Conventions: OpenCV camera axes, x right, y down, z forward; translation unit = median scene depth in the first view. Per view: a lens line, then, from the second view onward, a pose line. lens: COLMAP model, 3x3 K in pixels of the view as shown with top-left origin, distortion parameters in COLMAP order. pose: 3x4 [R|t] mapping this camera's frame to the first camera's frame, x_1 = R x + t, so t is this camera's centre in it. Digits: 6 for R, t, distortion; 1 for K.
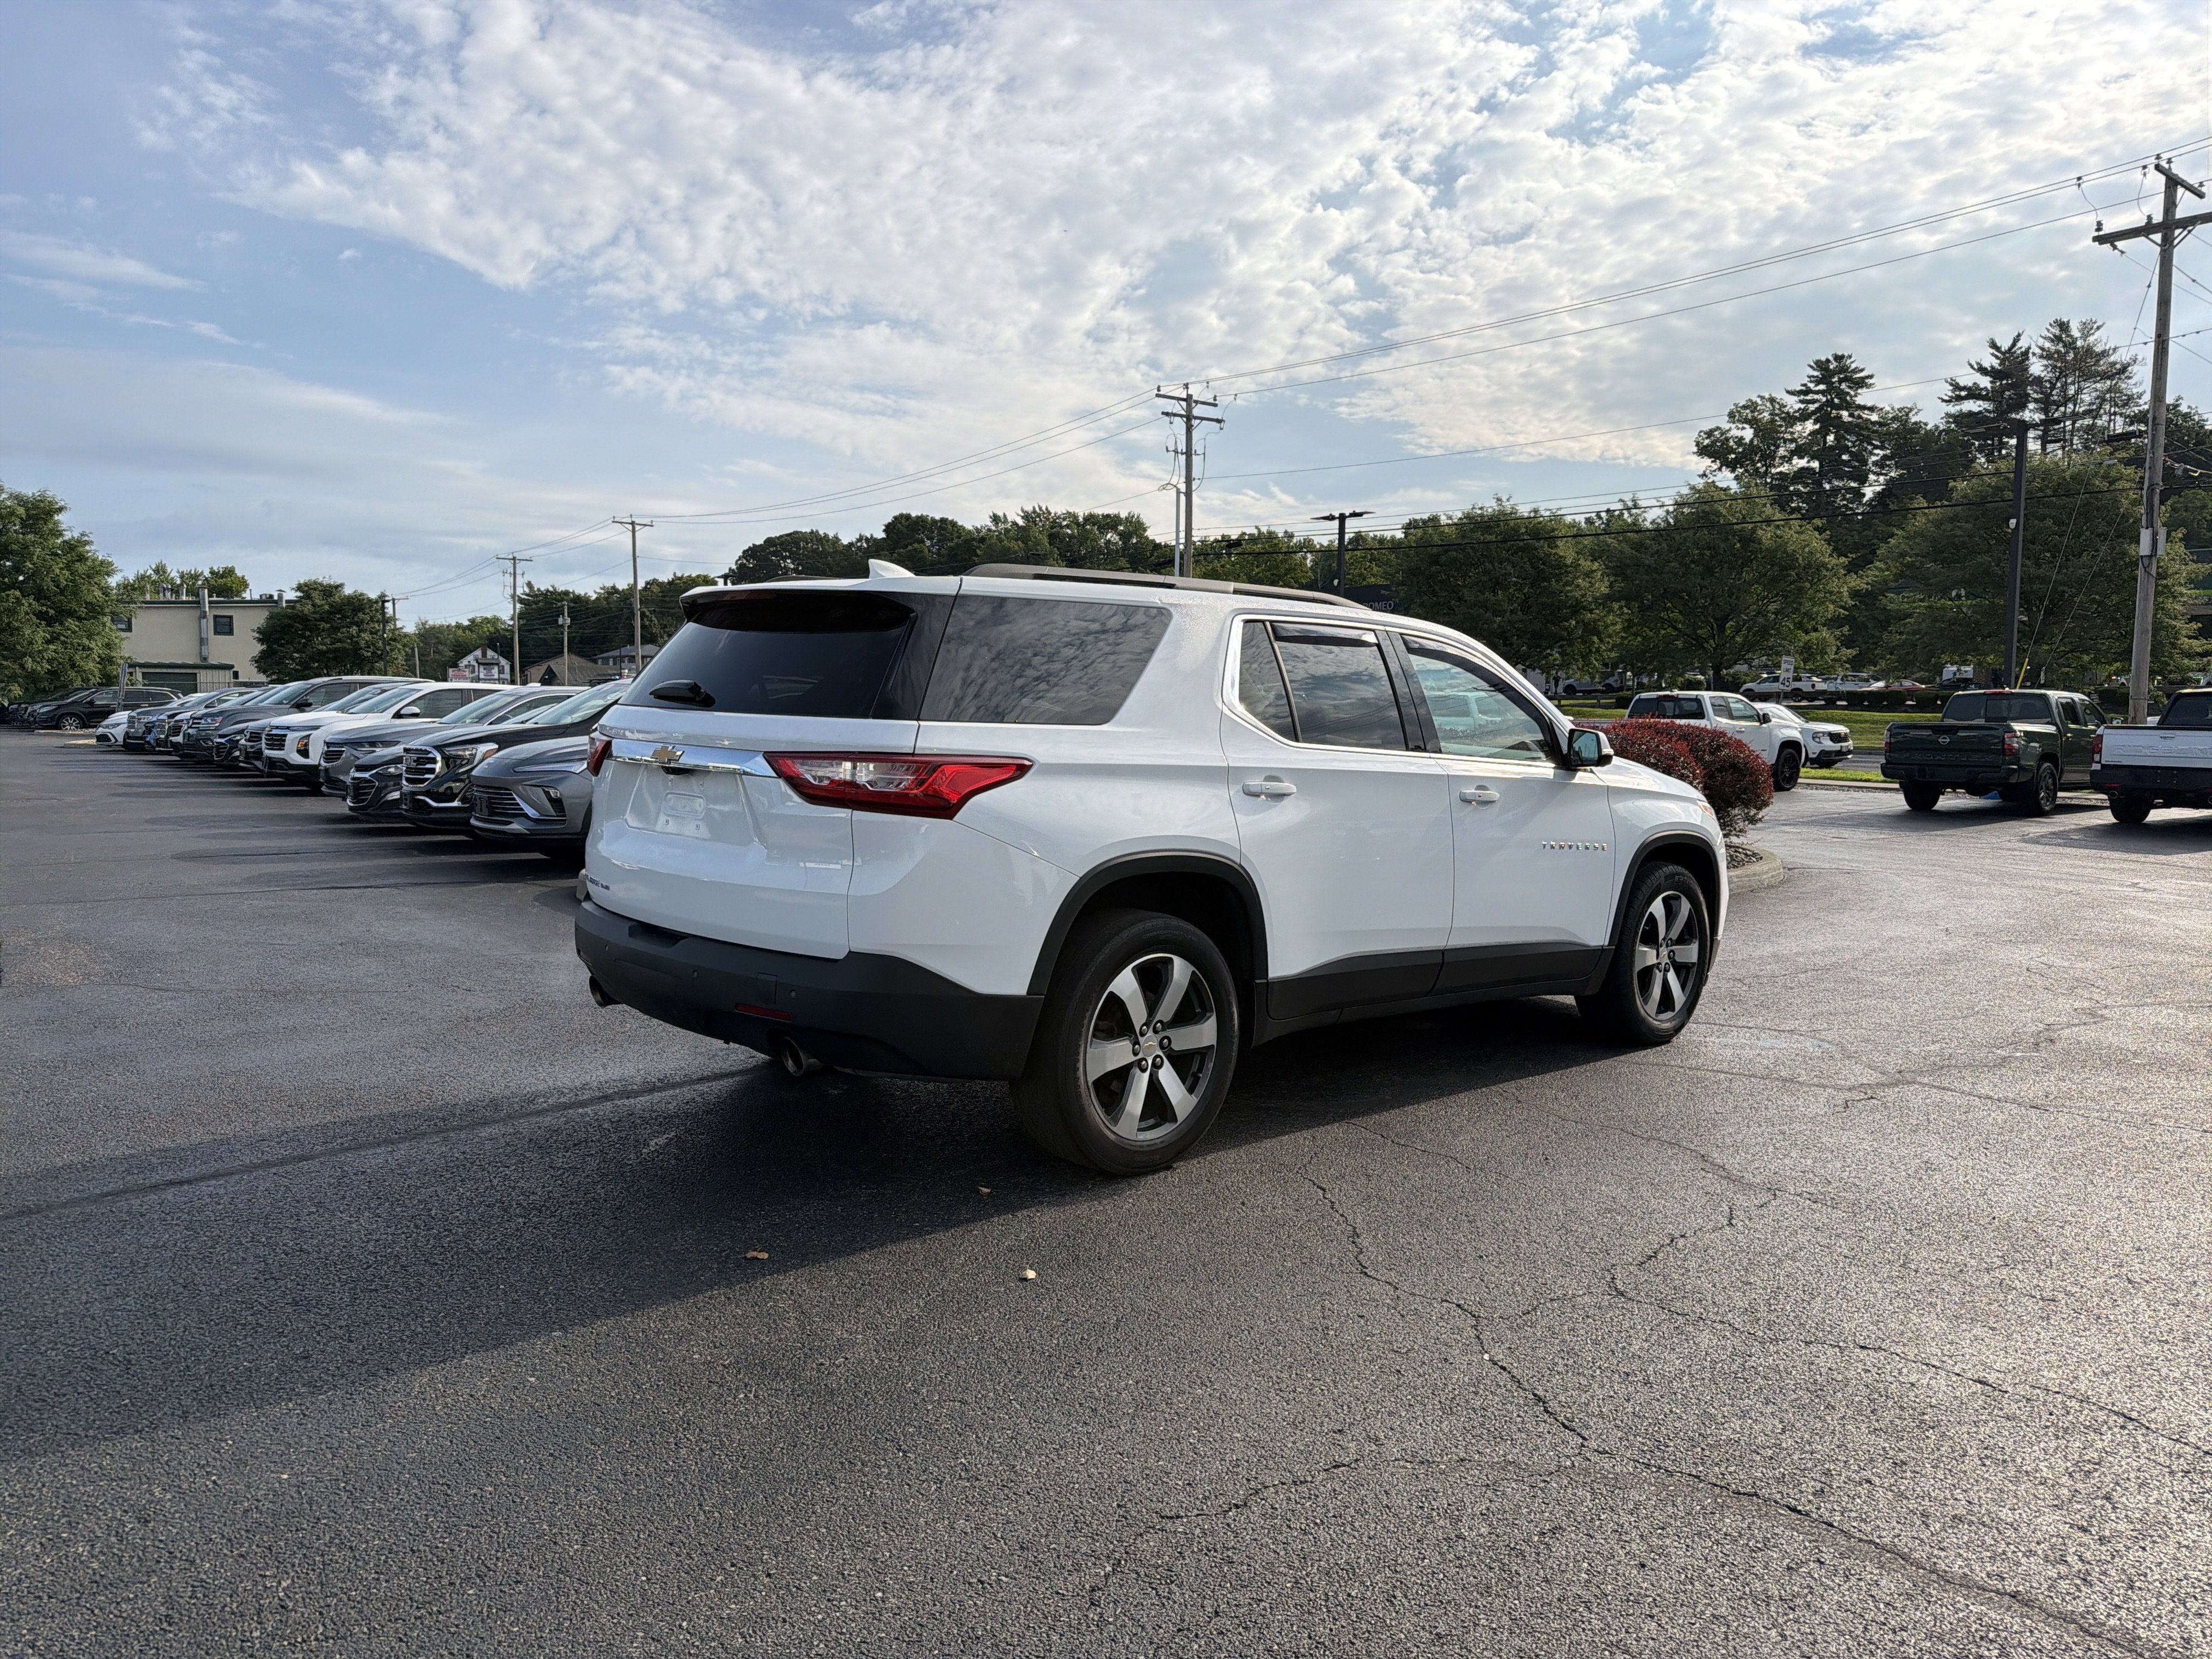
lens RADIAL K [[1570.0, 0, 1122.9], [0, 1570.0, 844.4], [0, 0, 1]] dist [-0.001906, -0.014796]
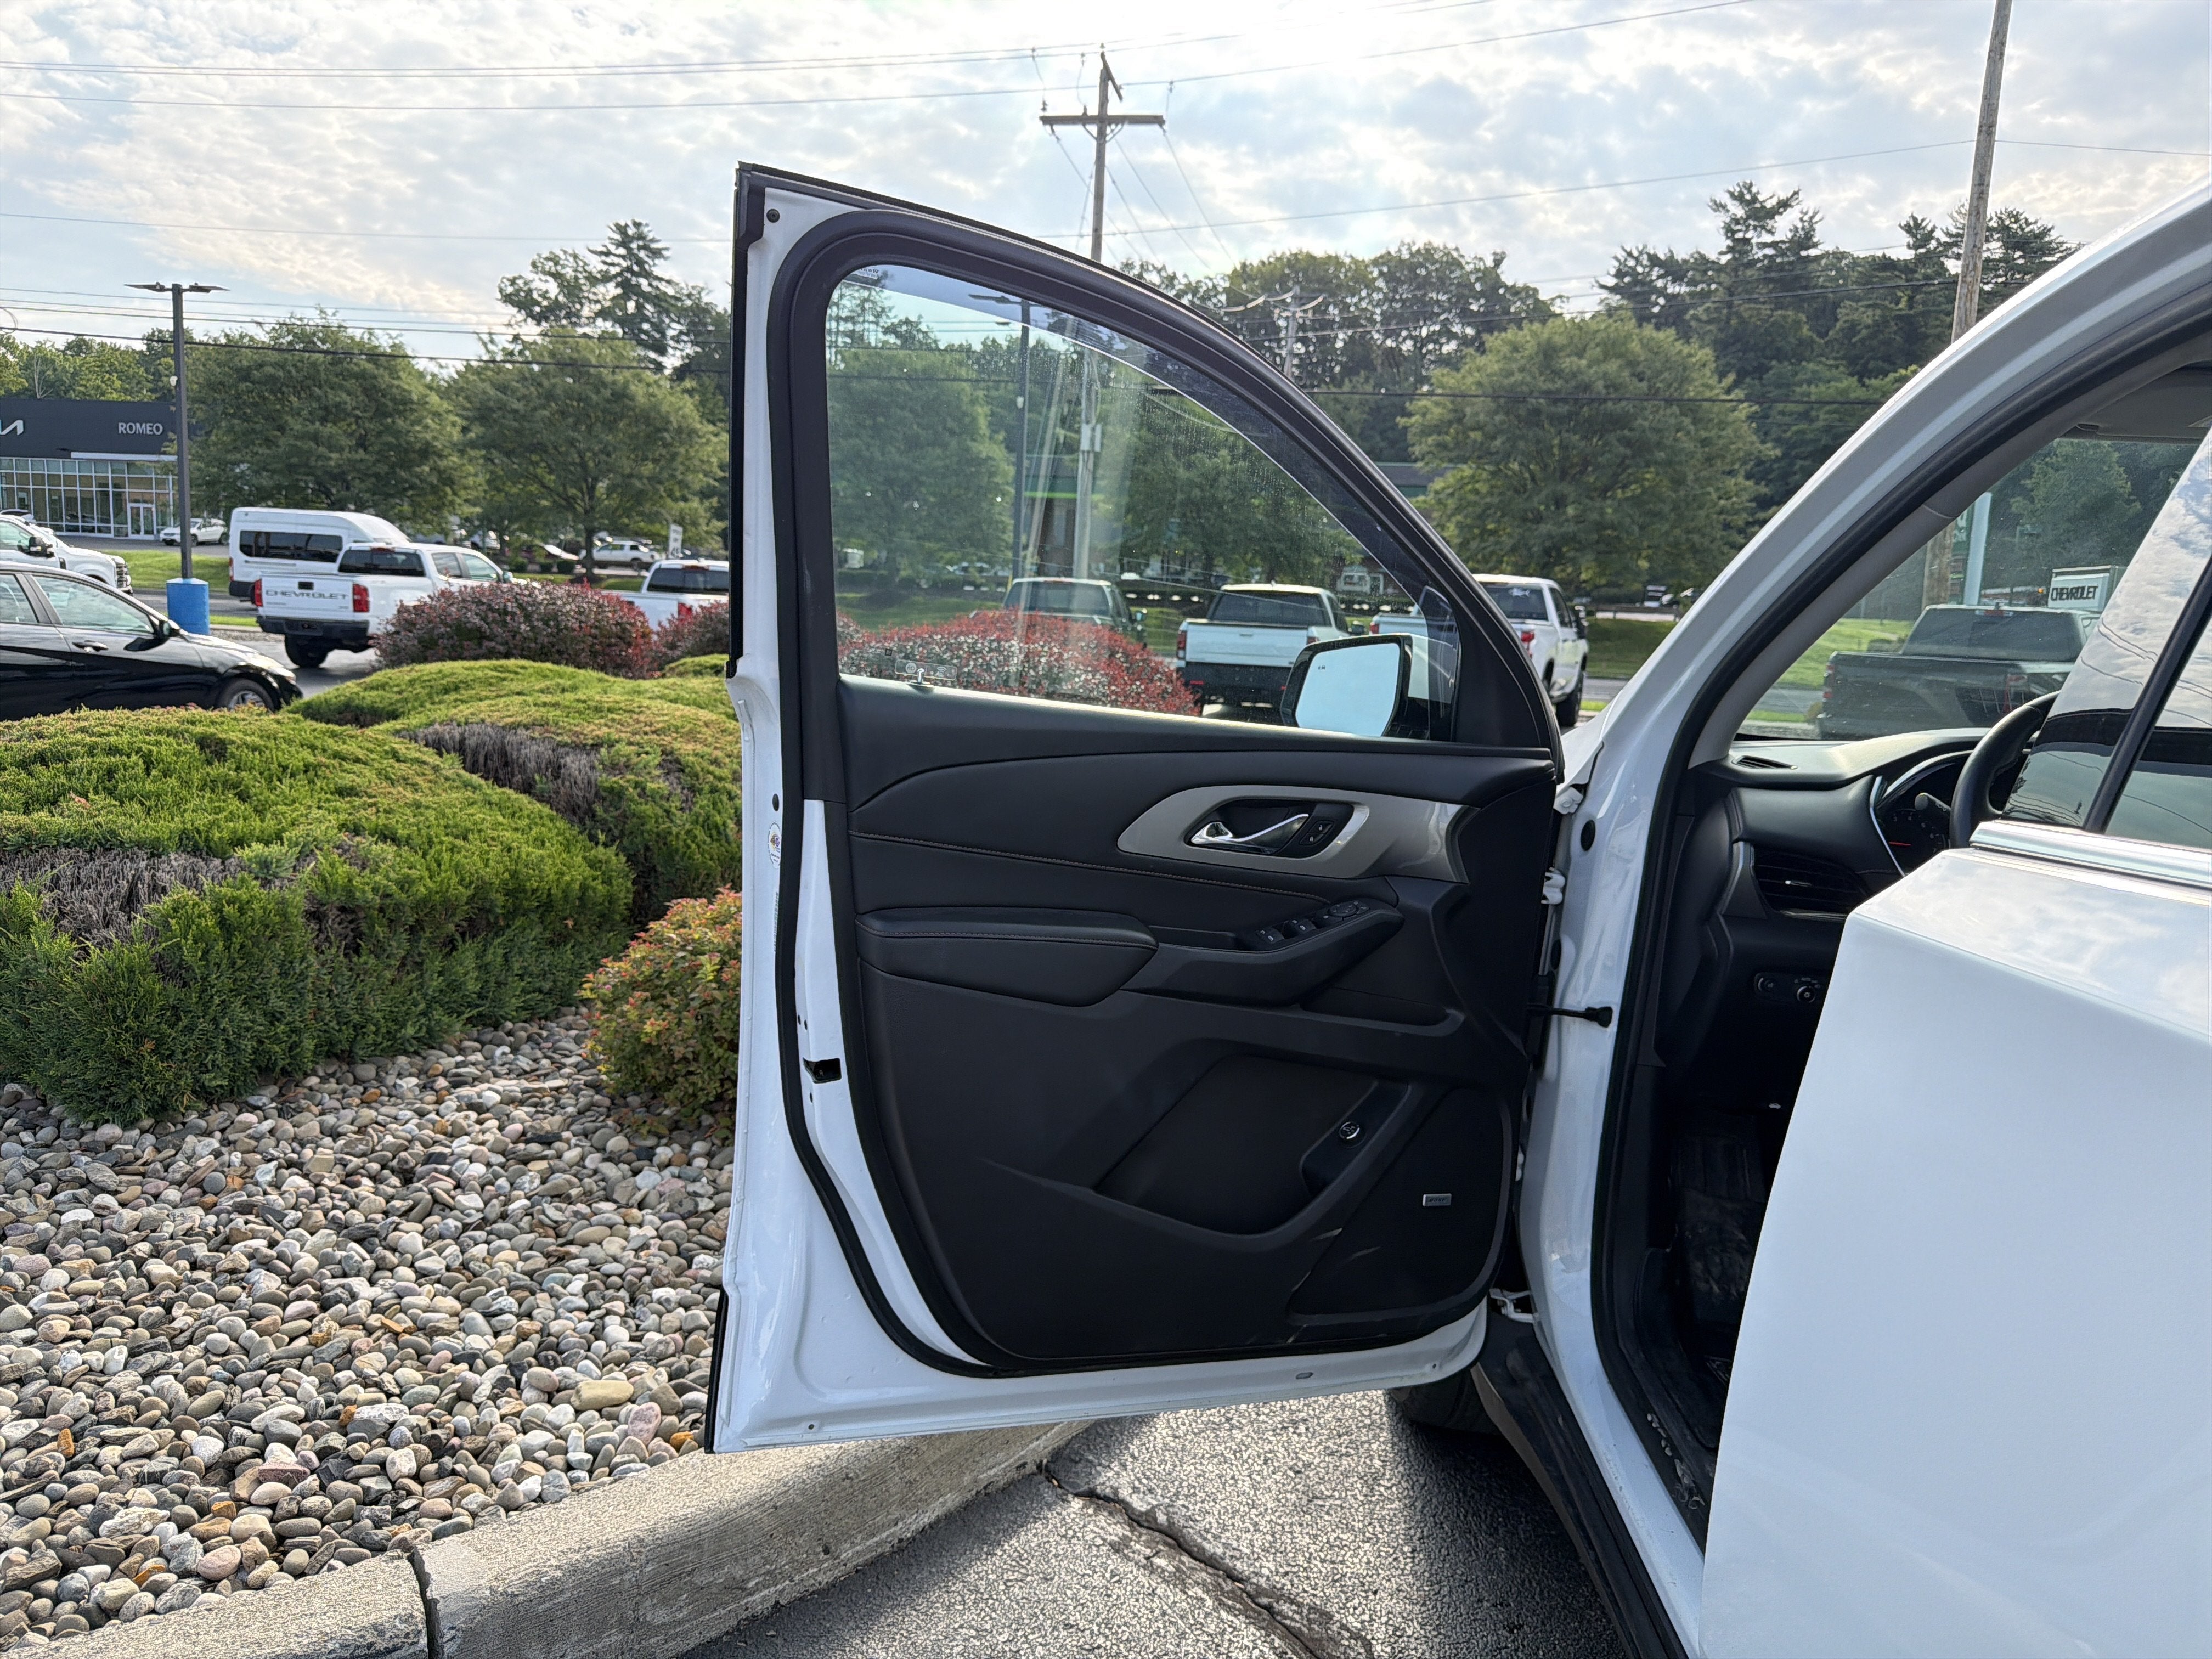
lens RADIAL K [[1553.5, 0, 1068.7], [0, 1553.5, 810.3], [0, 0, 1]] dist [0.013814, -0.028102]
pose [[0.748971, -0.056326, 0.660205, -0.064597], [0.012555, 0.997408, 0.070851, -0.028604], [-0.662484, -0.044776, 0.747737, 0.322784]]
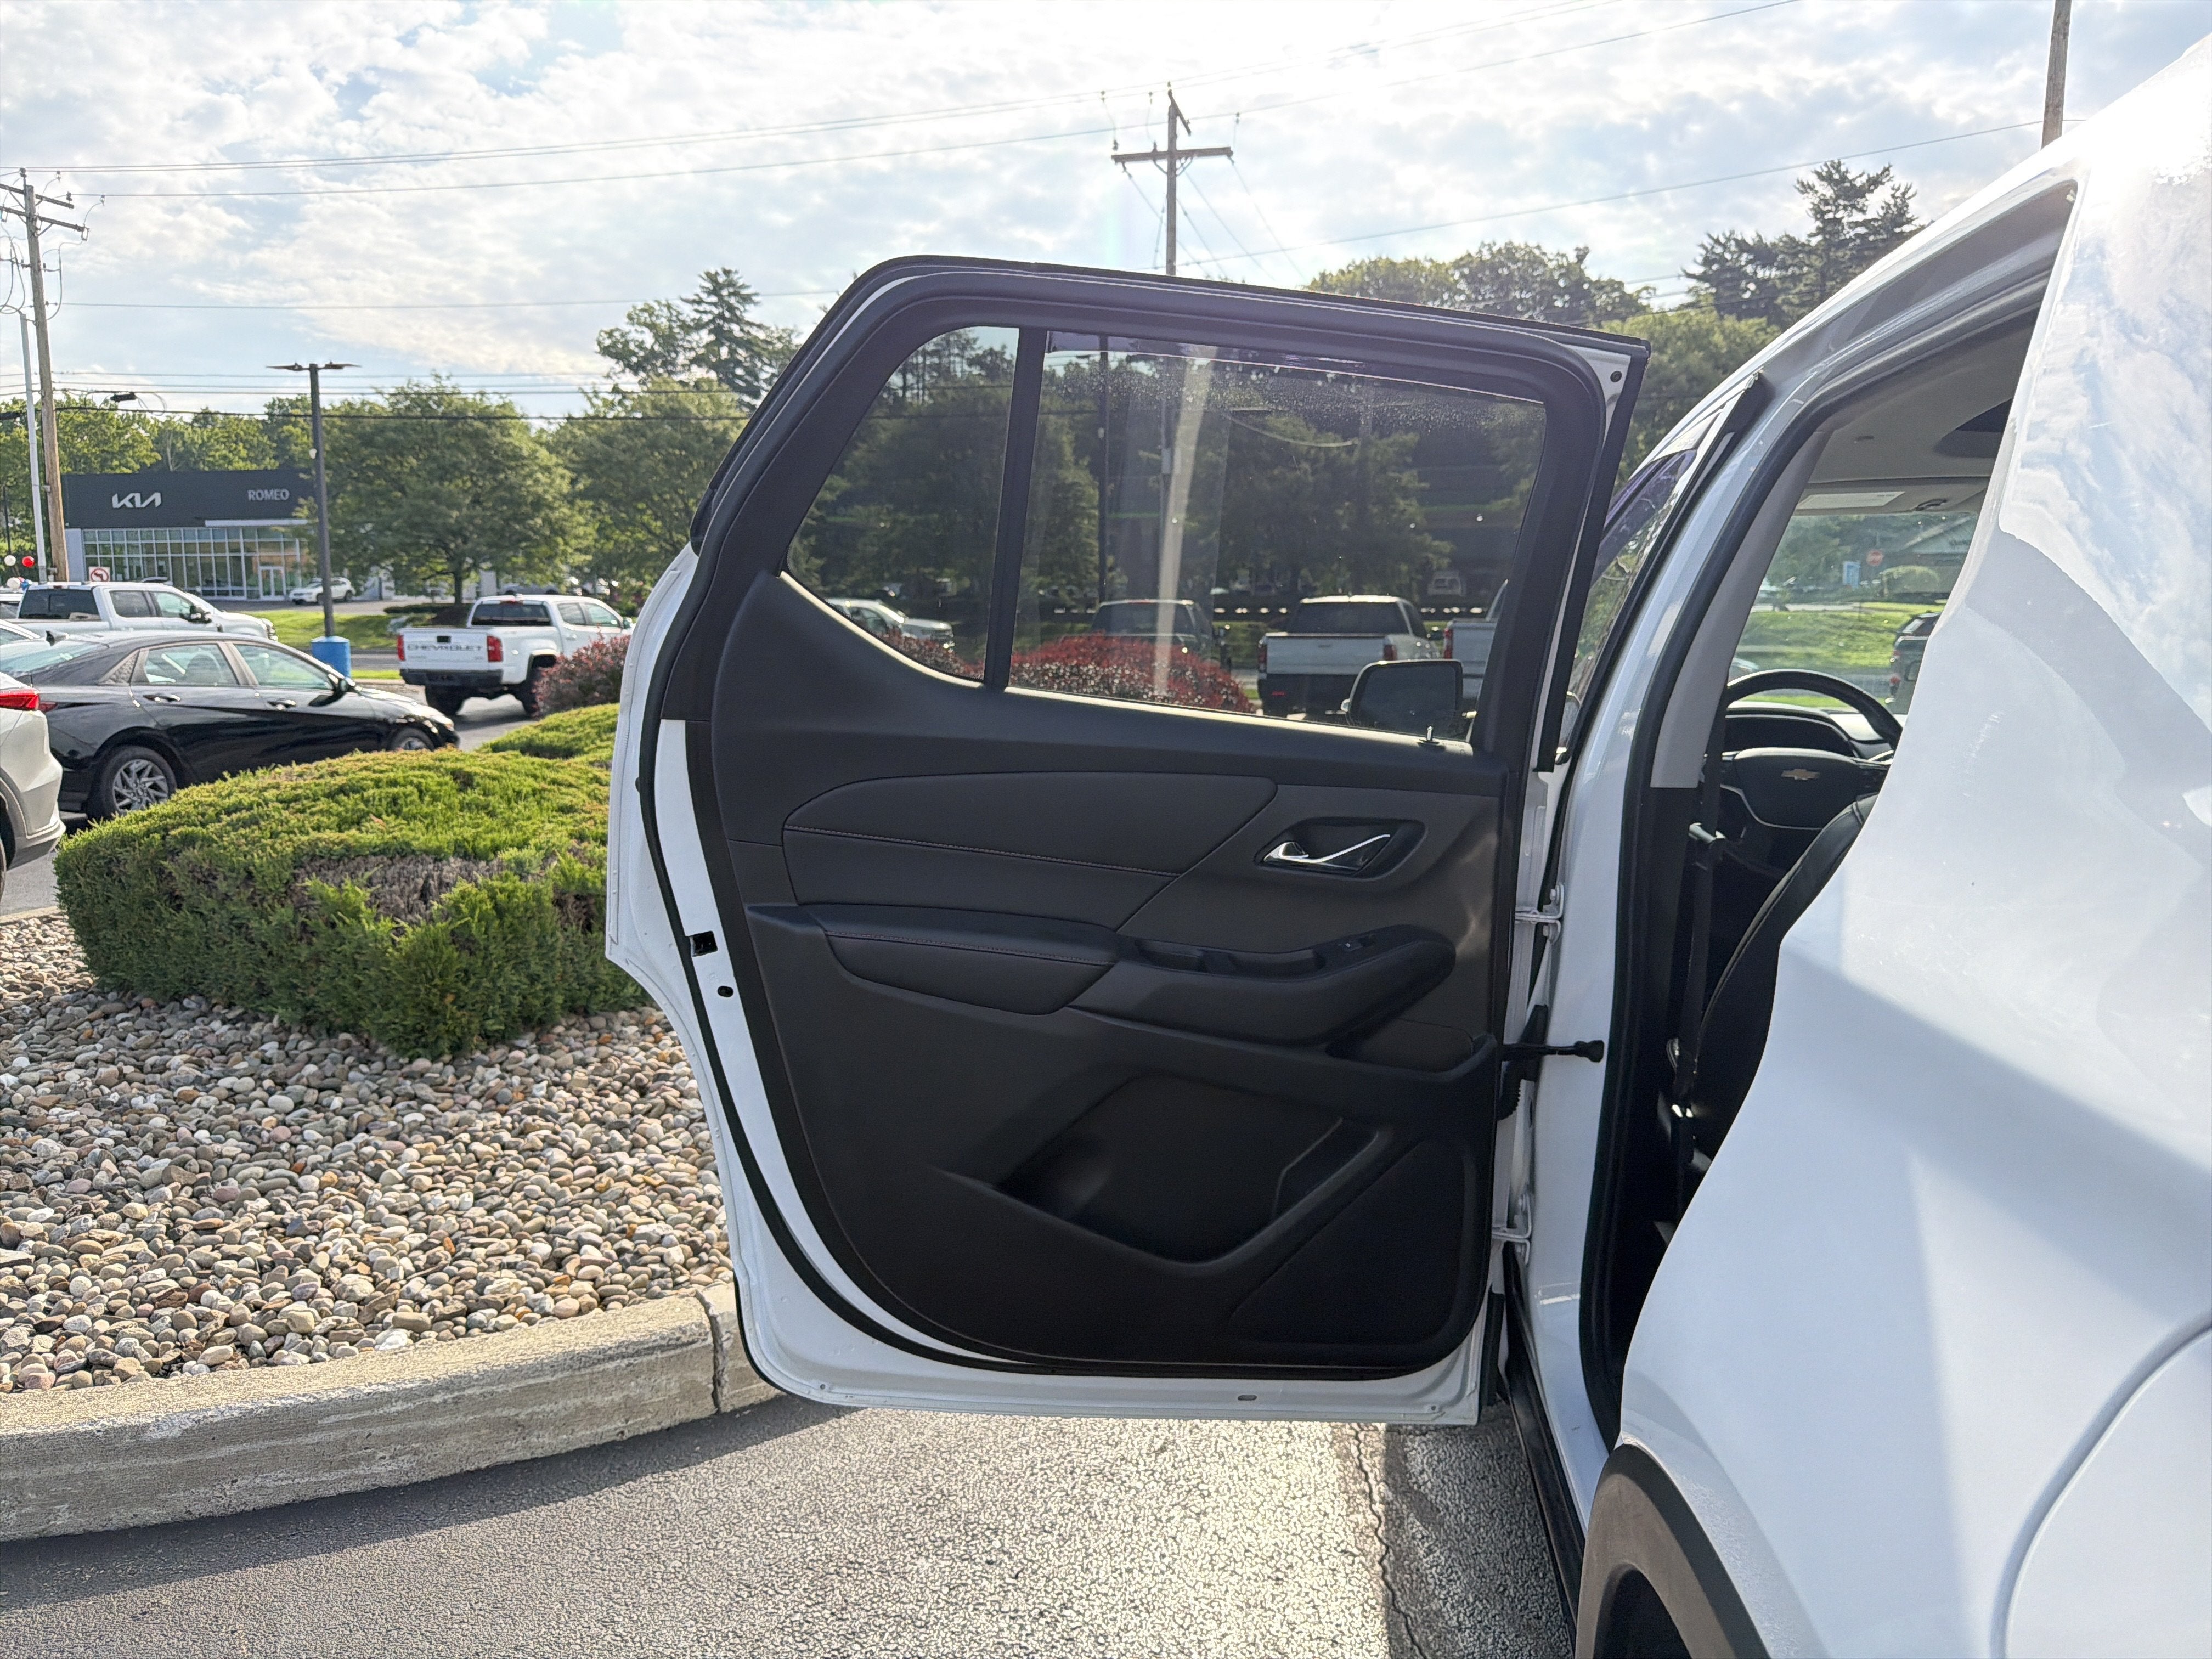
lens RADIAL K [[1553.5, 0, 1077.7], [0, 1553.5, 815.0], [0, 0, 1]] dist [0.013814, -0.028102]
pose [[0.784469, -0.080439, 0.614929, -0.091285], [0.054979, 0.996669, 0.060238, -0.027781], [-0.617726, -0.013447, 0.786278, 0.284701]]
